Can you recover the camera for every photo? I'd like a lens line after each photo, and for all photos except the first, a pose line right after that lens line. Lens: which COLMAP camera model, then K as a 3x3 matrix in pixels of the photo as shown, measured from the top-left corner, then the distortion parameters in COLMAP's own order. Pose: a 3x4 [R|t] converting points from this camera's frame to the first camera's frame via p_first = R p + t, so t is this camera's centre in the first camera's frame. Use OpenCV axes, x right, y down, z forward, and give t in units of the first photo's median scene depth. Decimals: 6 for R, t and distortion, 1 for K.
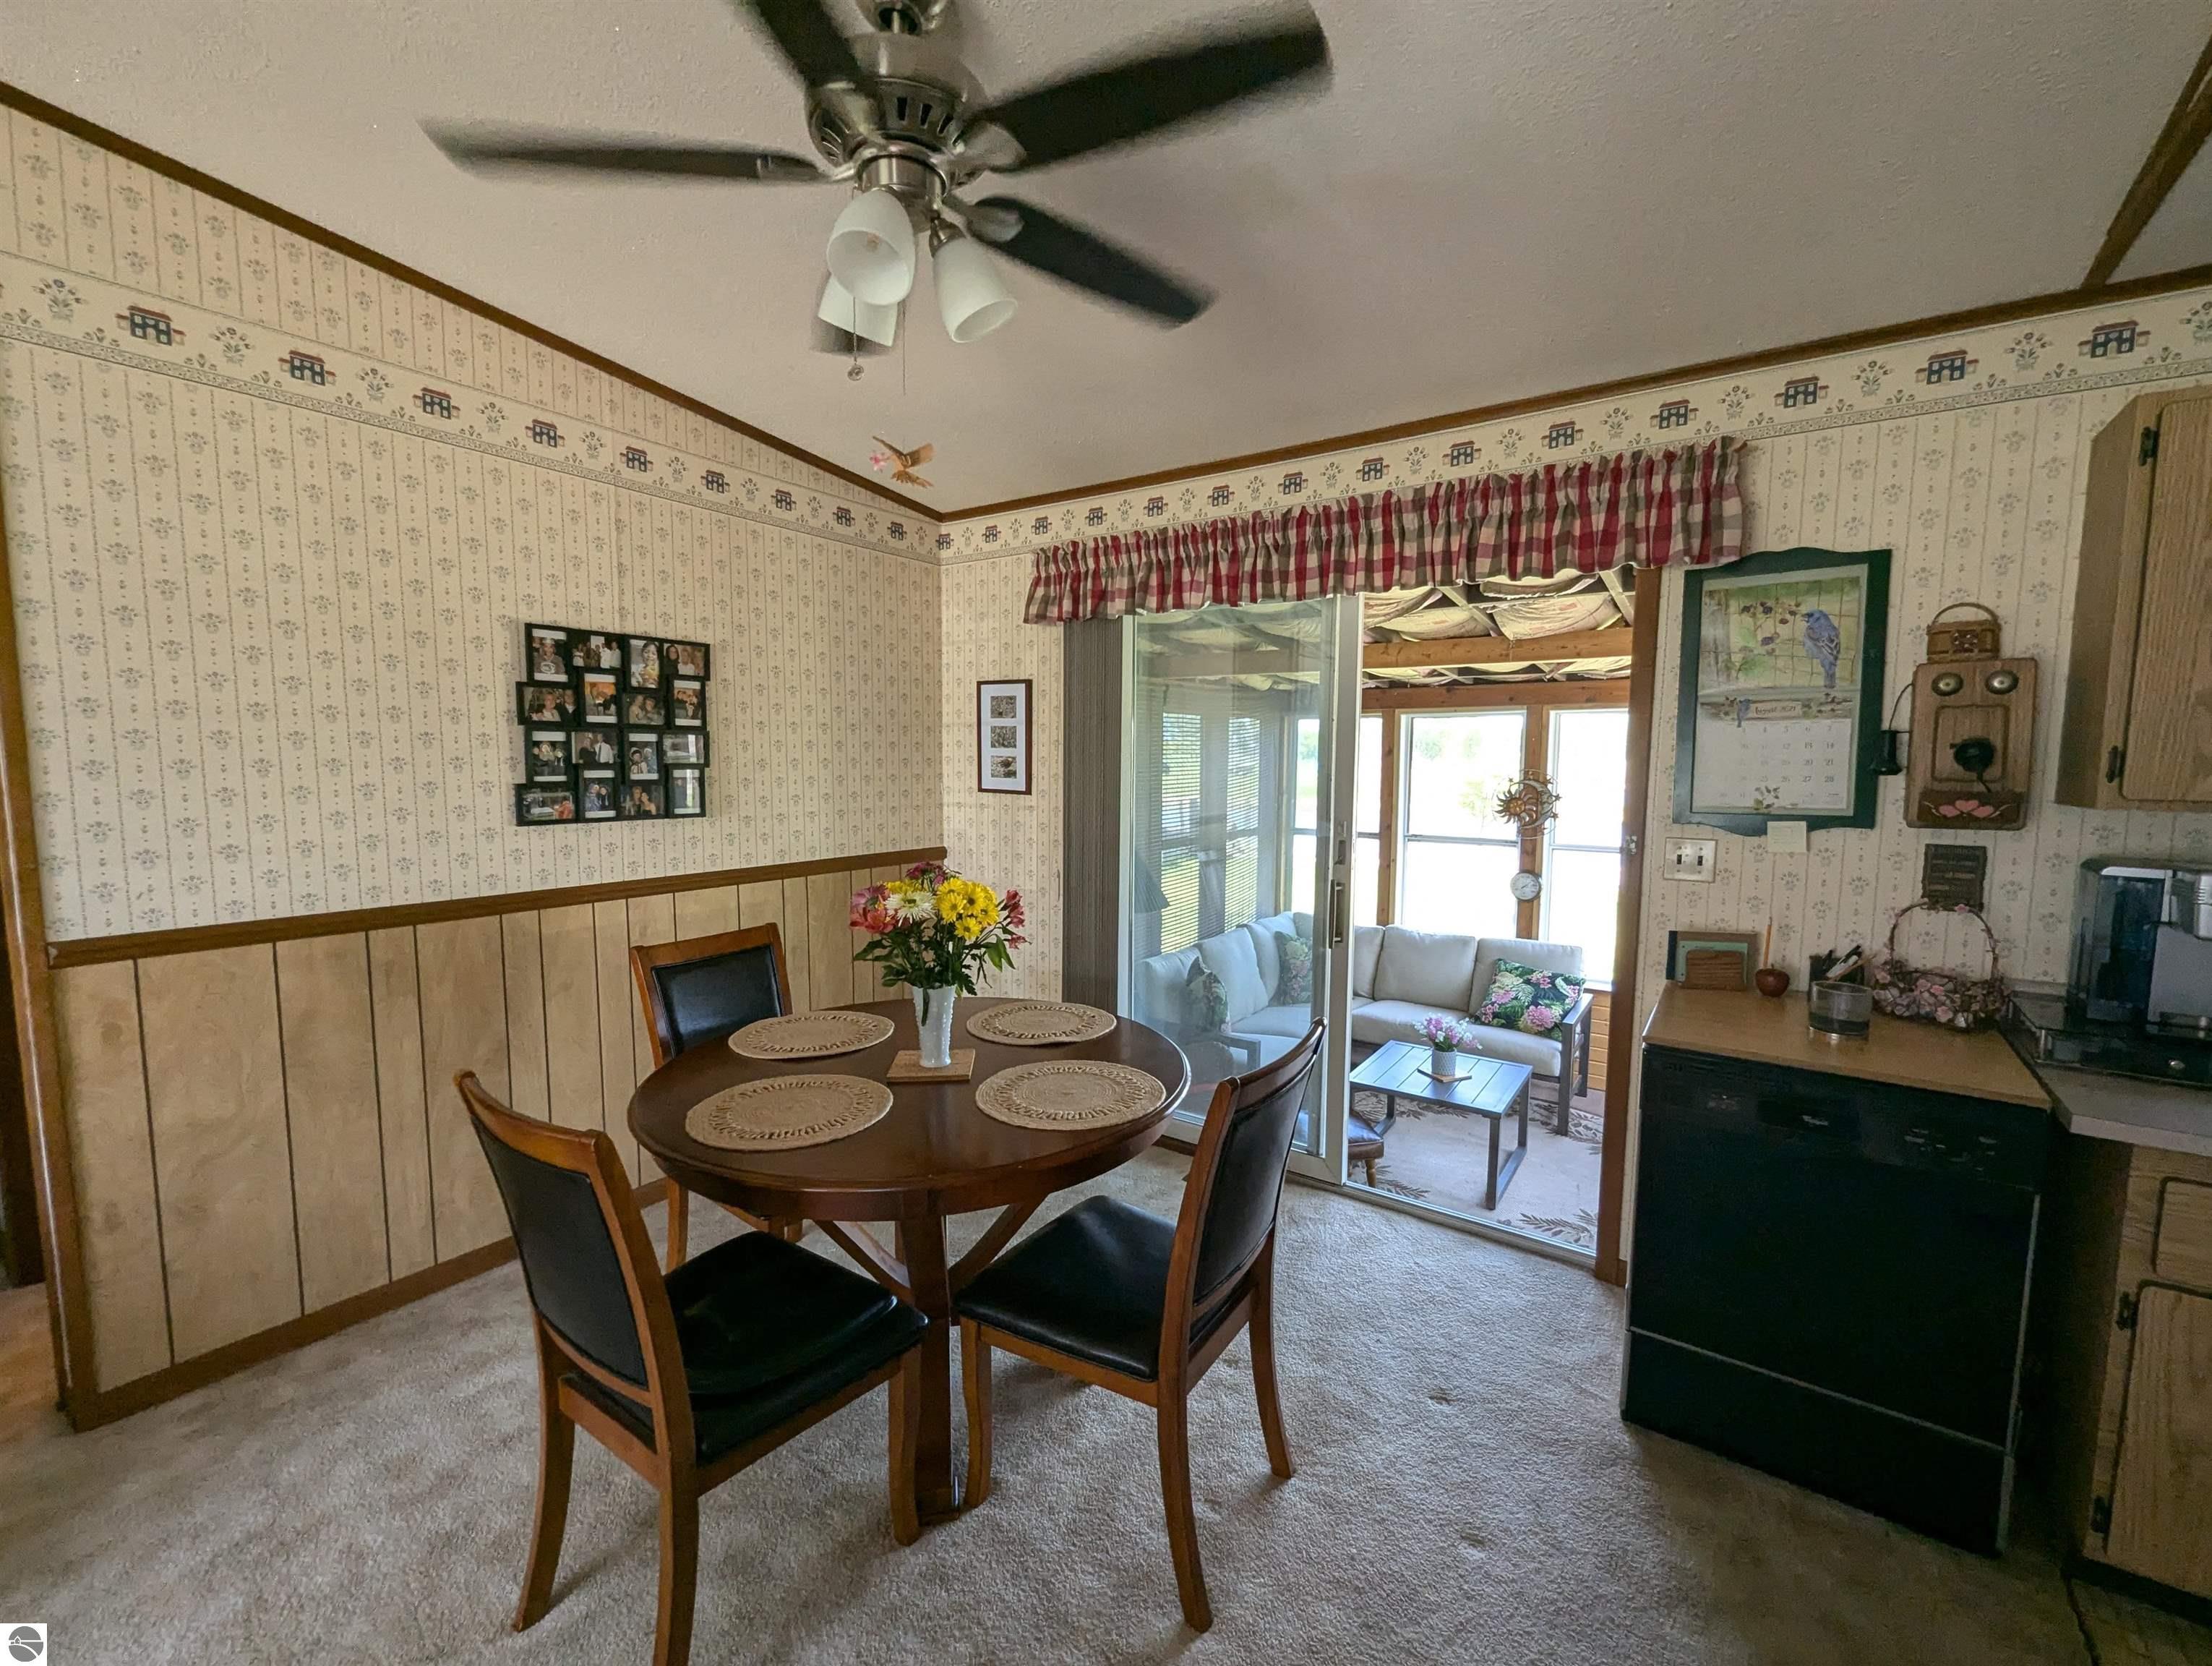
lens RADIAL K [[923.3, 0, 1101.6], [0, 923.3, 840.1], [0, 0, 1]] dist [0.000967, -0.000778]
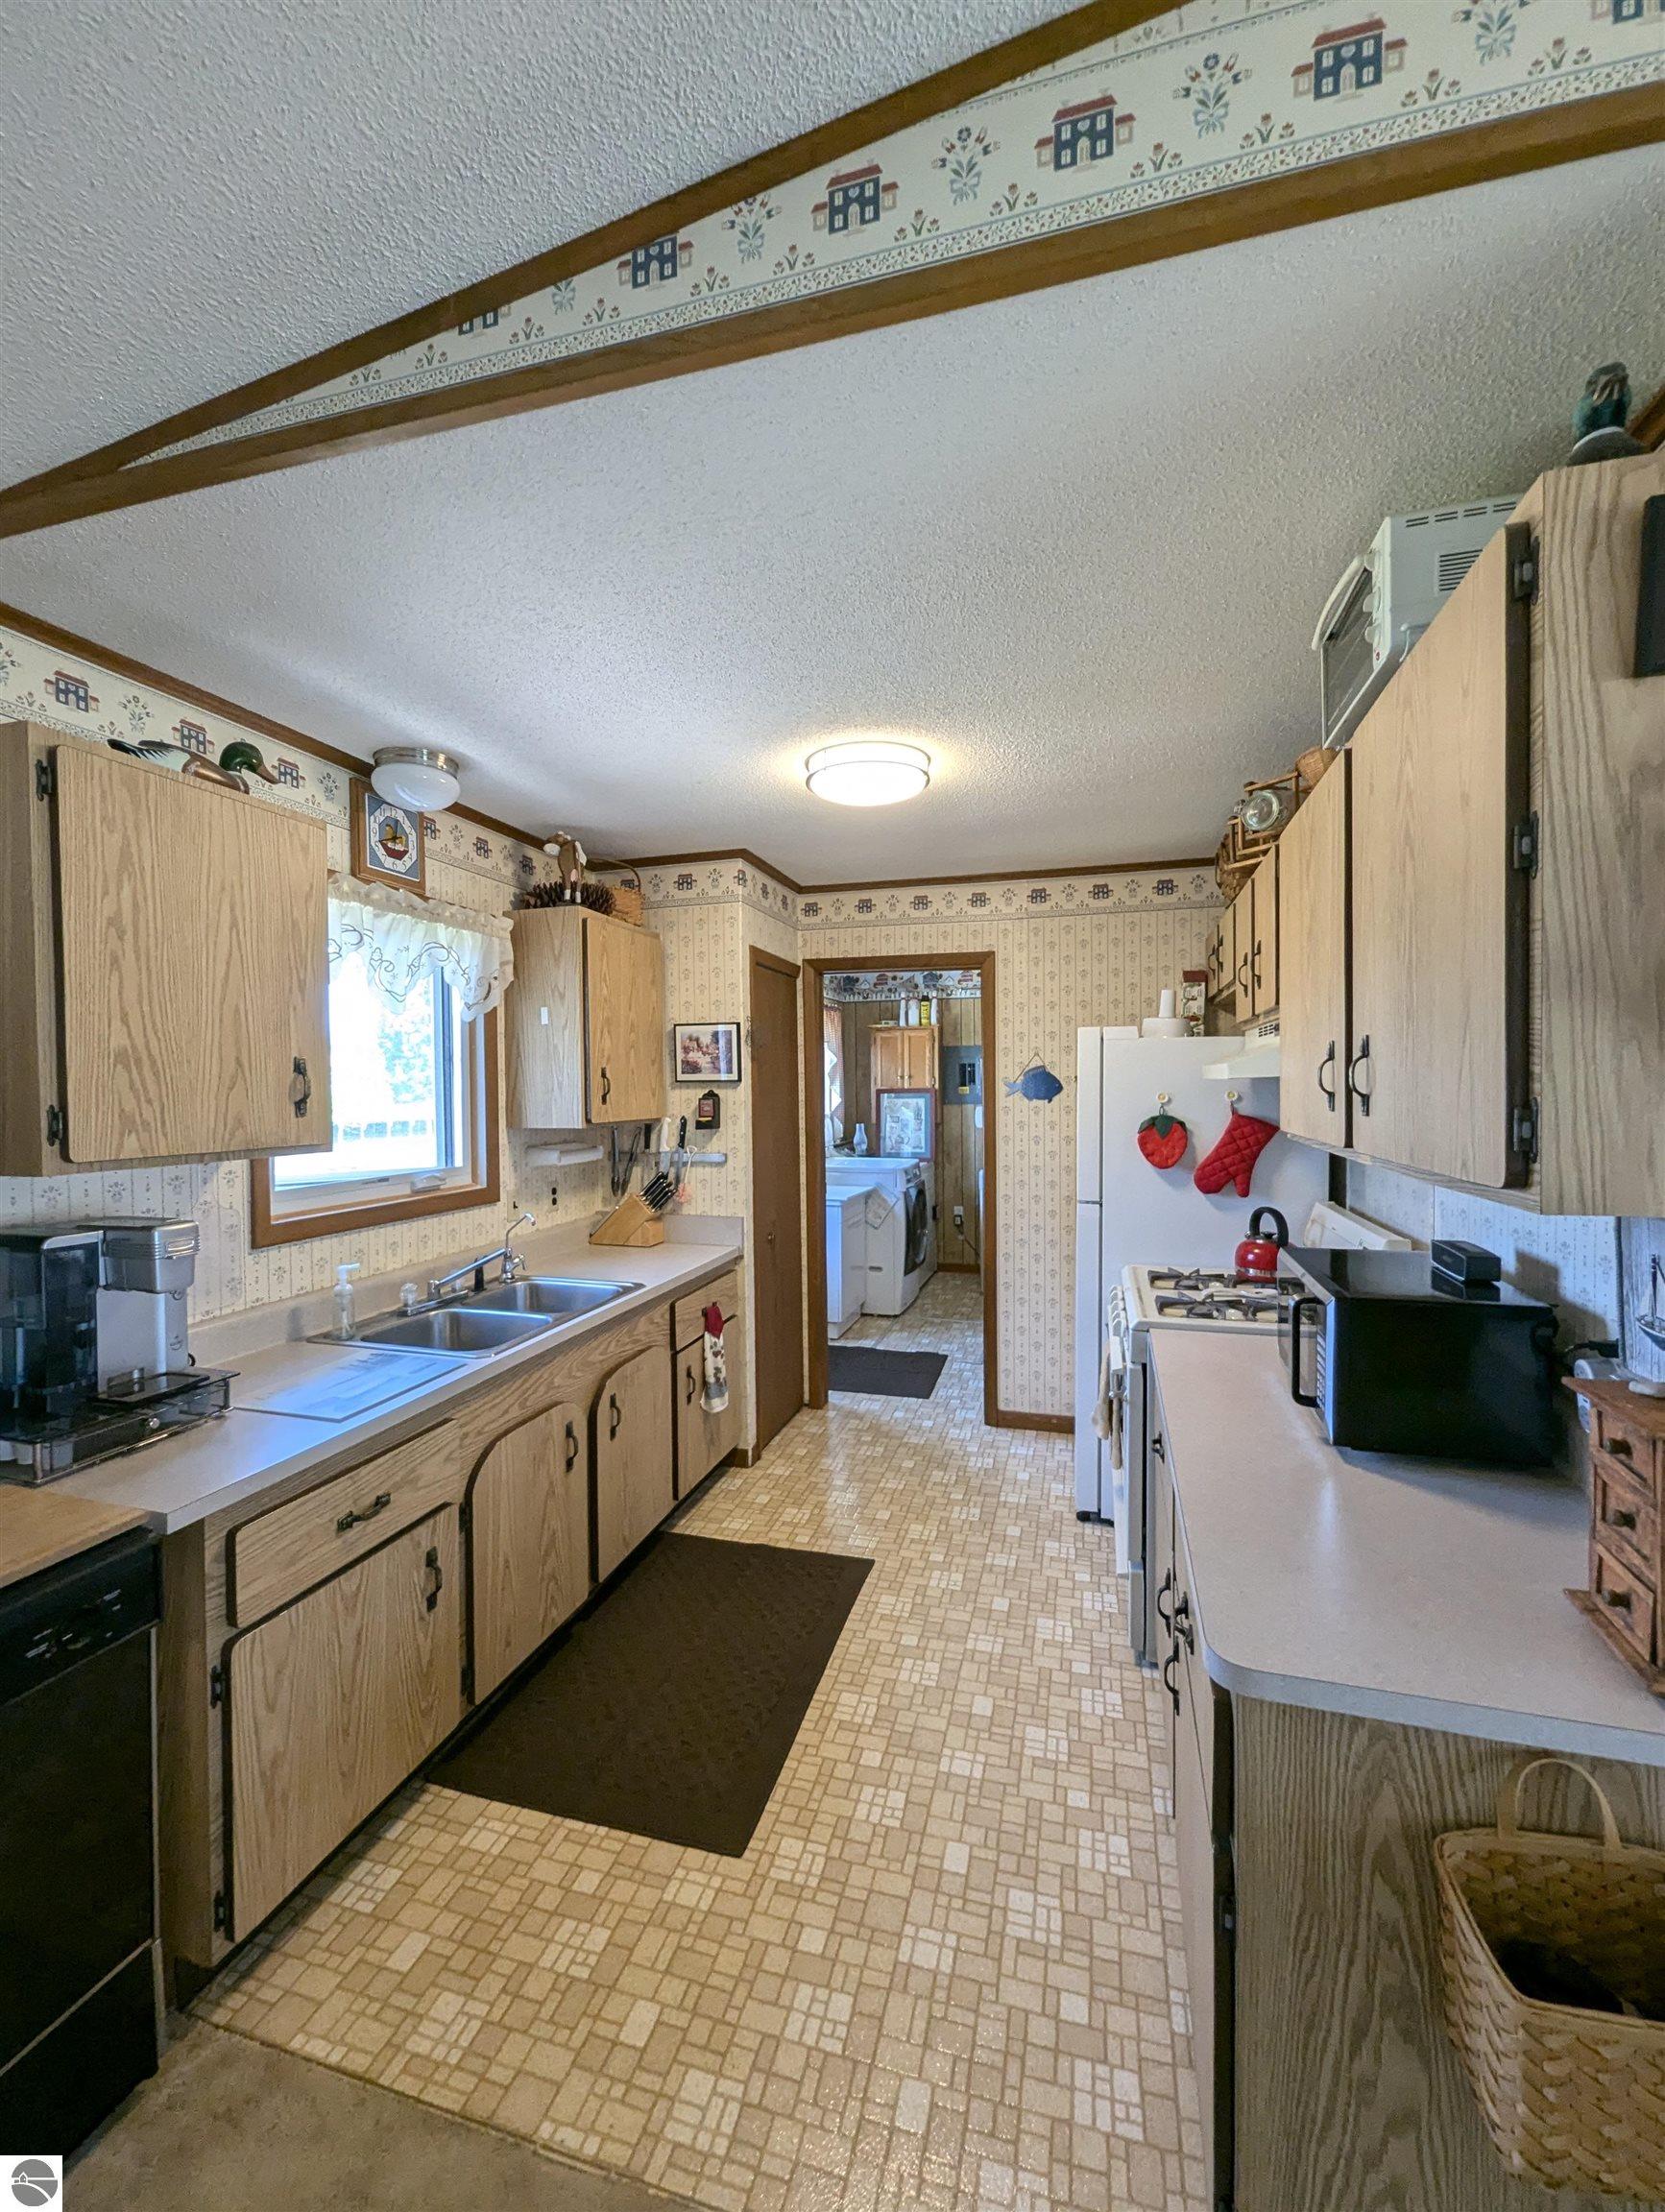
lens RADIAL K [[923.2, 0, 828.9], [0, 923.2, 1104.1], [0, 0, 1]] dist [0.000967, -0.000778]
pose [[-0.333419, -0.023958, 0.942474, -0.004123], [0.094867, 0.993751, 0.058823, -0.070810], [-0.937994, 0.109022, -0.329063, 0.490741]]
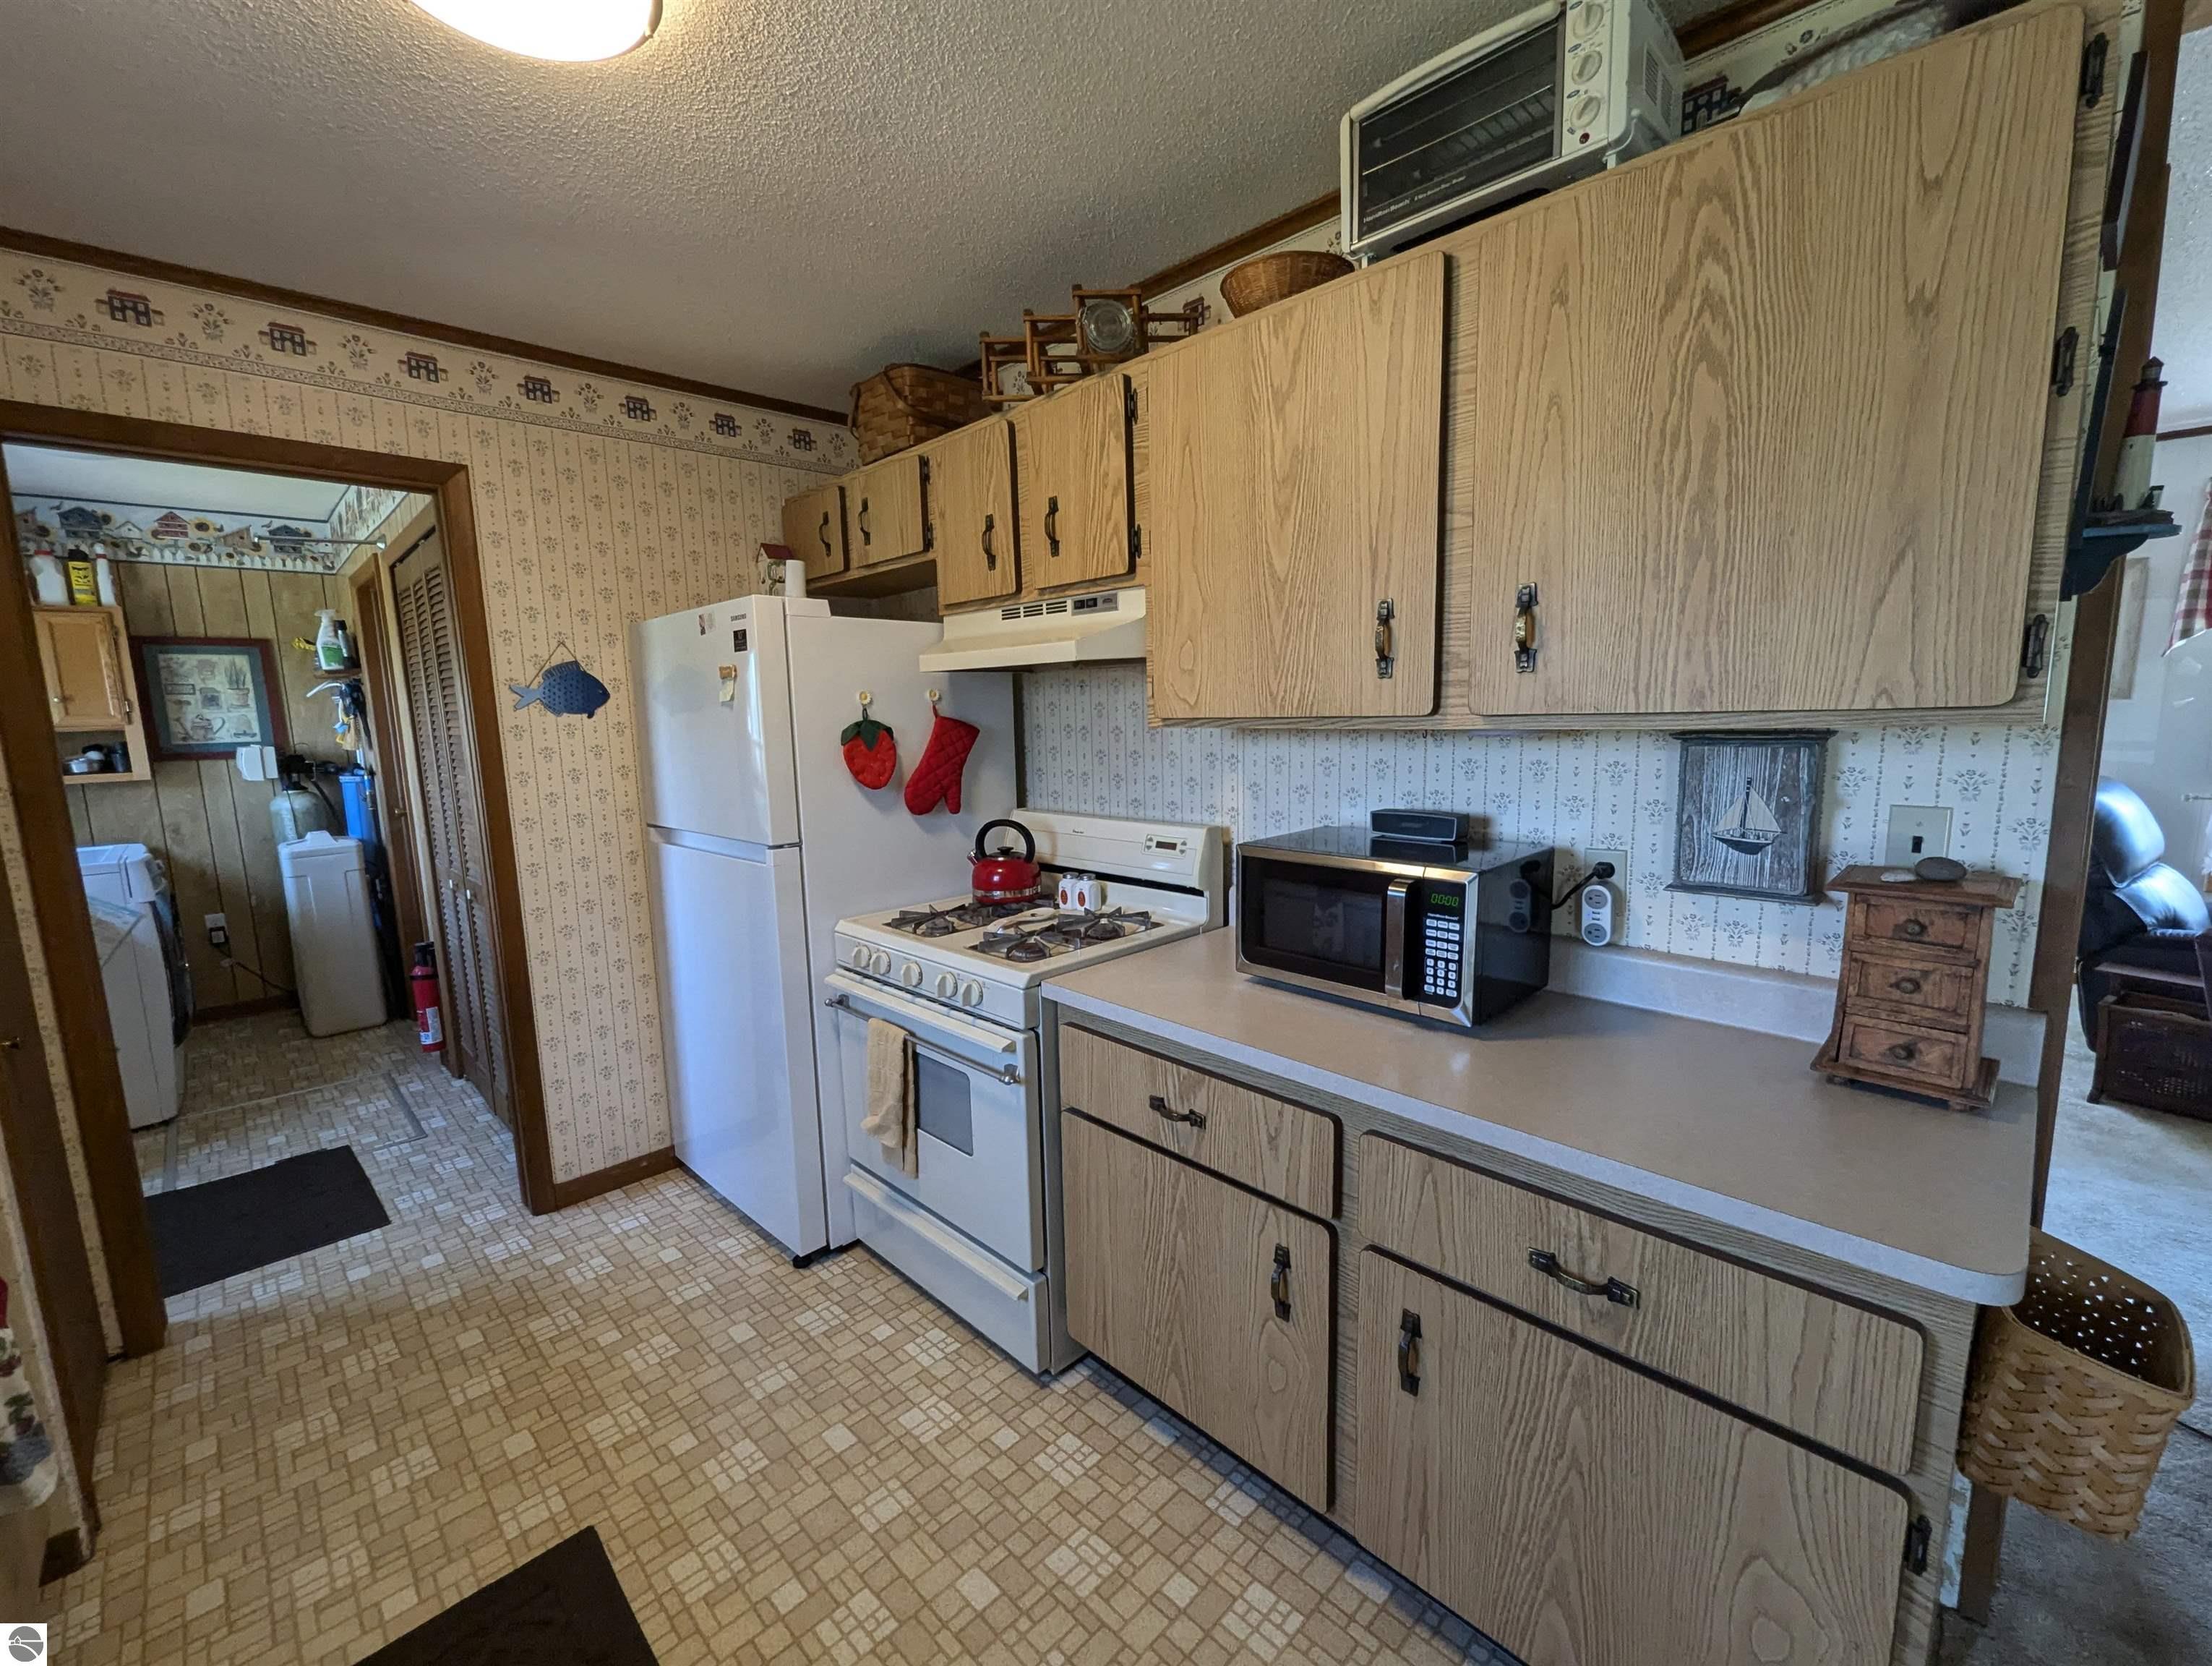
lens RADIAL K [[923.3, 0, 1111.6], [0, 923.3, 837.7], [0, 0, 1]] dist [0.000967, -0.000778]
pose [[-0.985803, -0.005562, 0.167817, 0.727675], [0.034030, 0.972091, 0.232124, -0.028255], [-0.164424, 0.234539, -0.958100, 0.584435]]
